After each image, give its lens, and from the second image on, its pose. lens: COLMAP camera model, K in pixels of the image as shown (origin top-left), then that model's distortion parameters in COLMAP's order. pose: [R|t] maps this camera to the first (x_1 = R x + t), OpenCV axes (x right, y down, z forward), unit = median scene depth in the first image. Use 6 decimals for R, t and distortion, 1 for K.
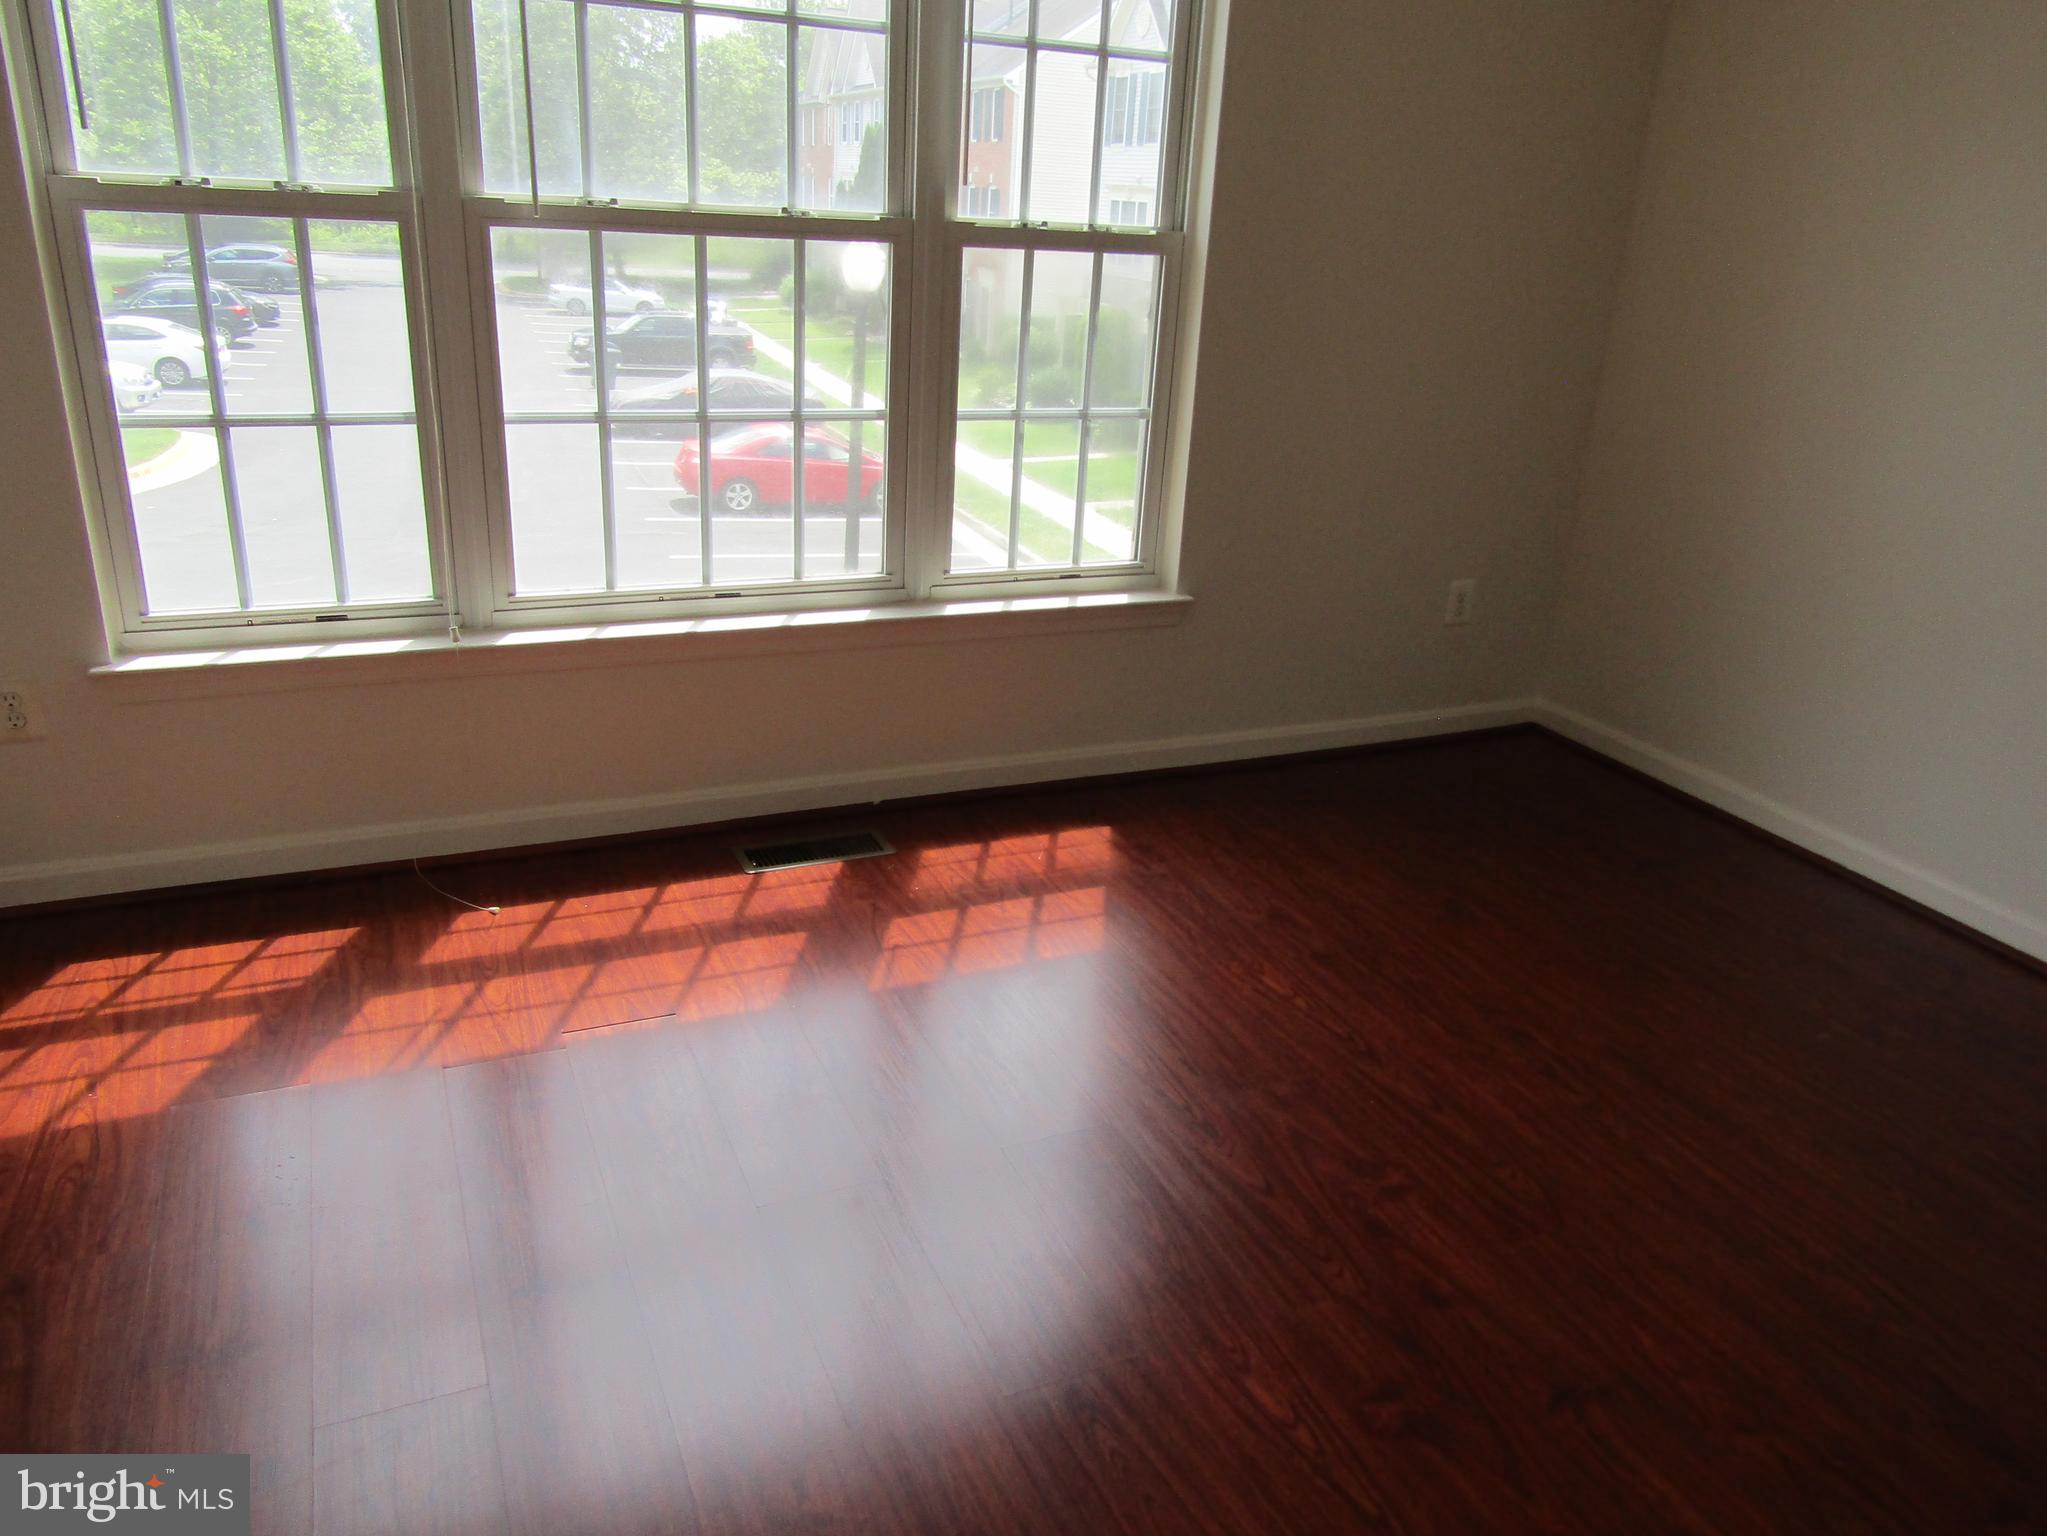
lens RADIAL K [[1453.7, 0, 1023.5], [0, 1453.7, 768.0], [0, 0, 1]] dist [-0.013166, 0.003618]
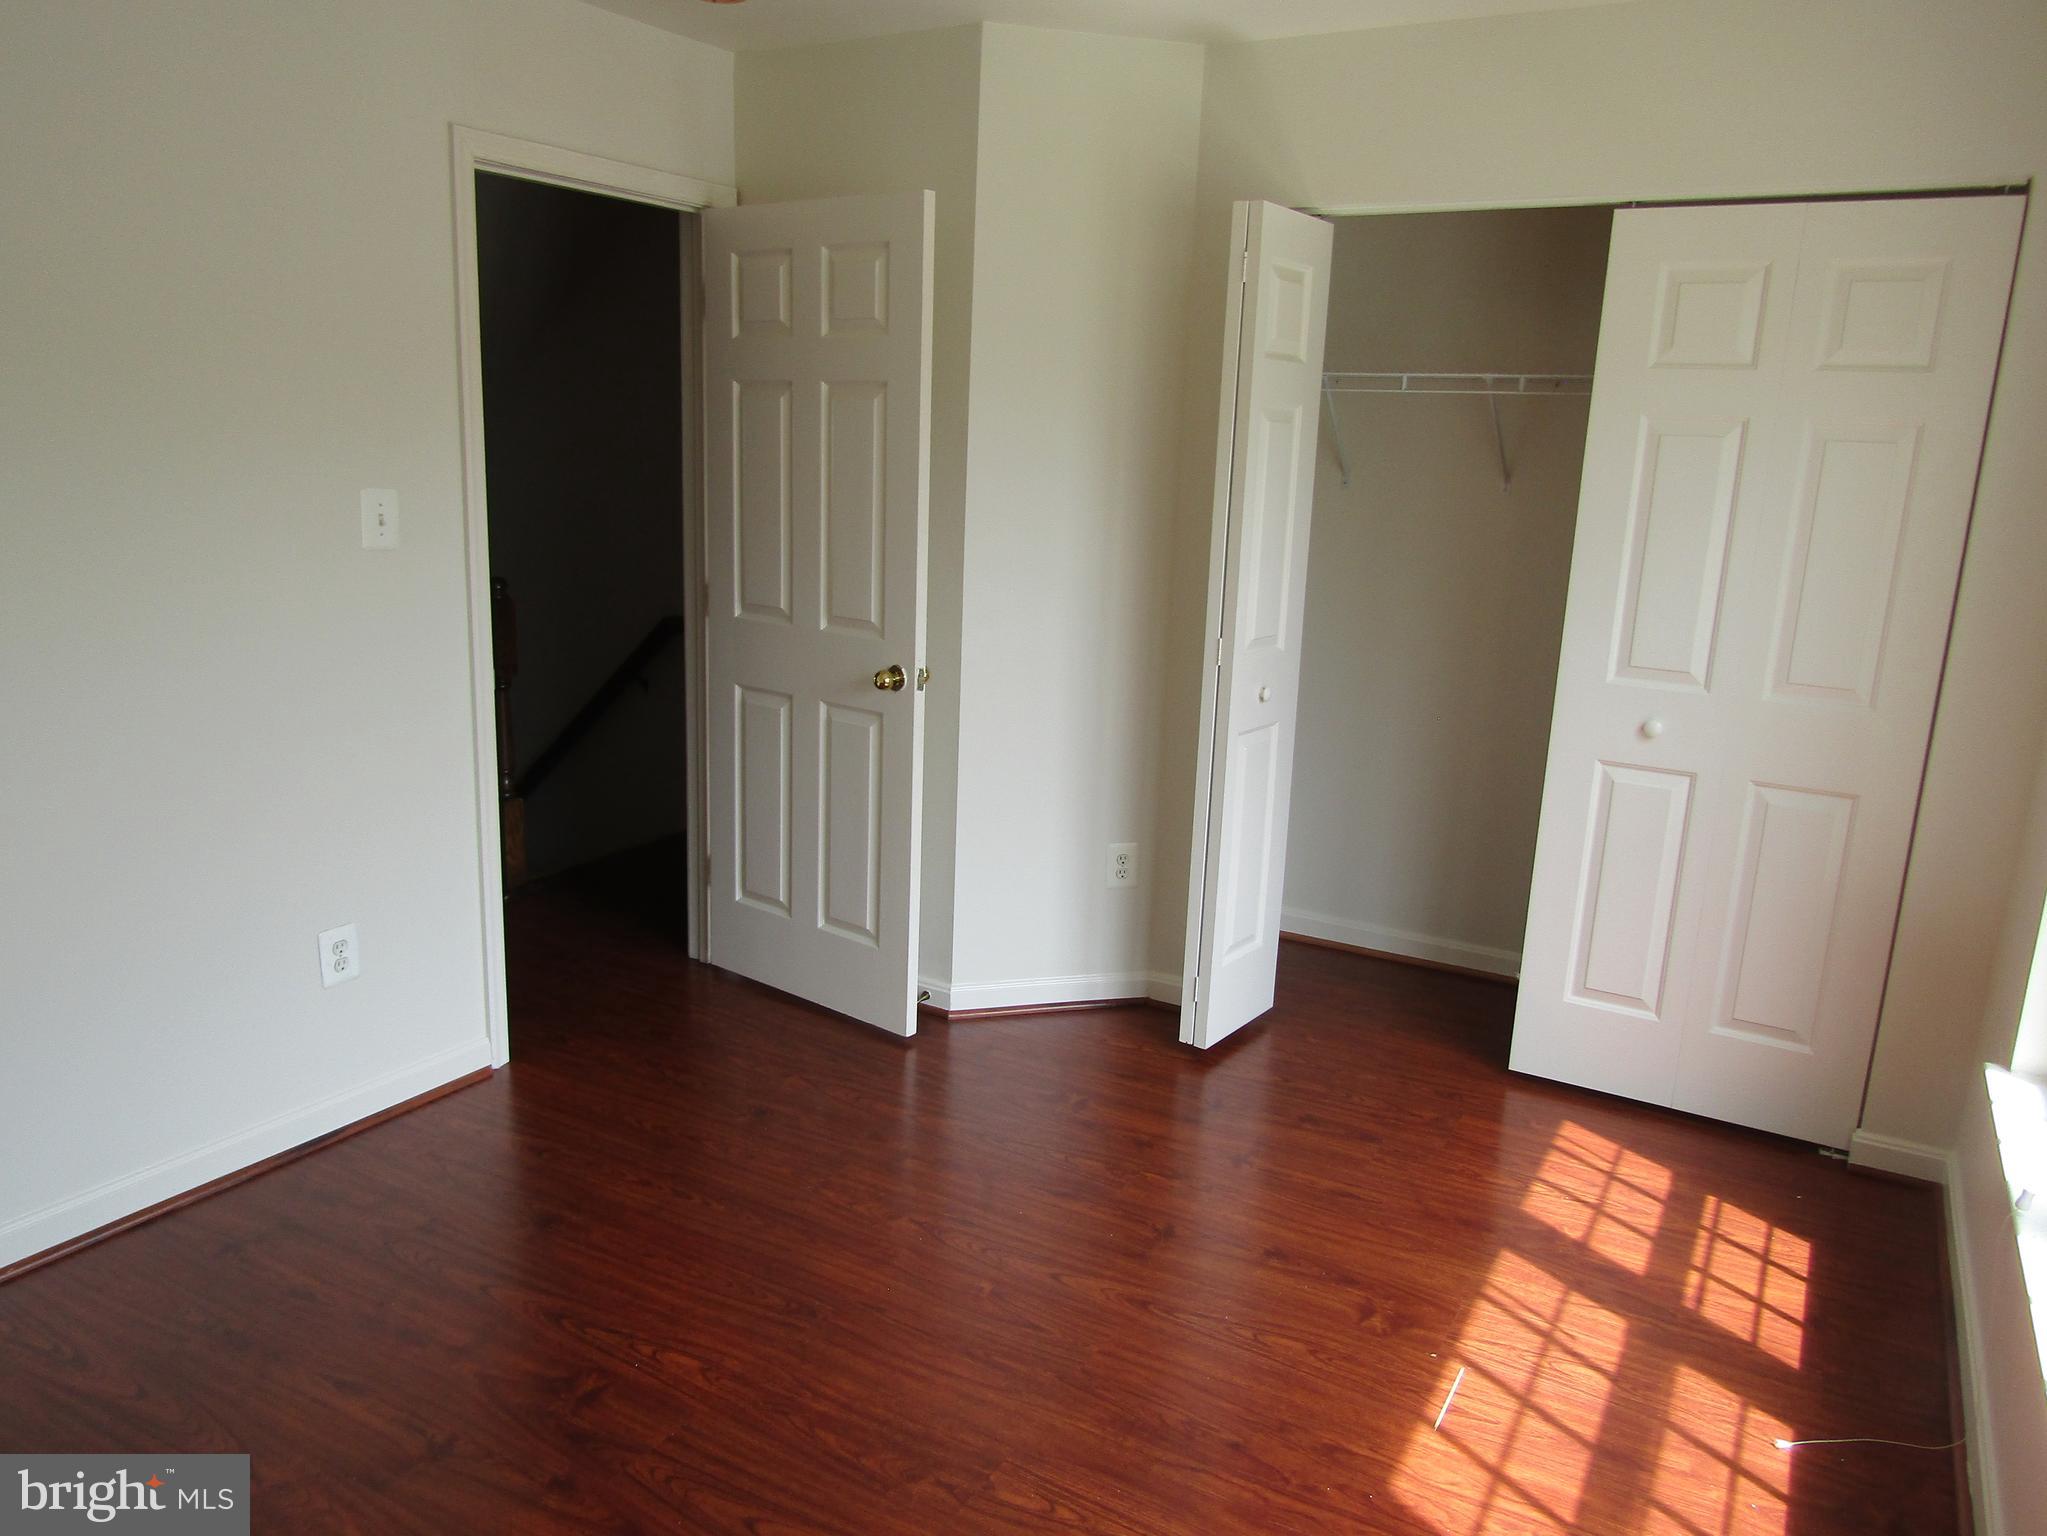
lens RADIAL K [[1453.7, 0, 1023.5], [0, 1453.7, 768.0], [0, 0, 1]] dist [-0.013166, 0.003618]
pose [[-0.808771, 0.041683, -0.586644, 0.498863], [-0.293799, 0.835470, 0.464405, -0.539683], [0.509481, 0.547953, -0.663458, 1.301207]]
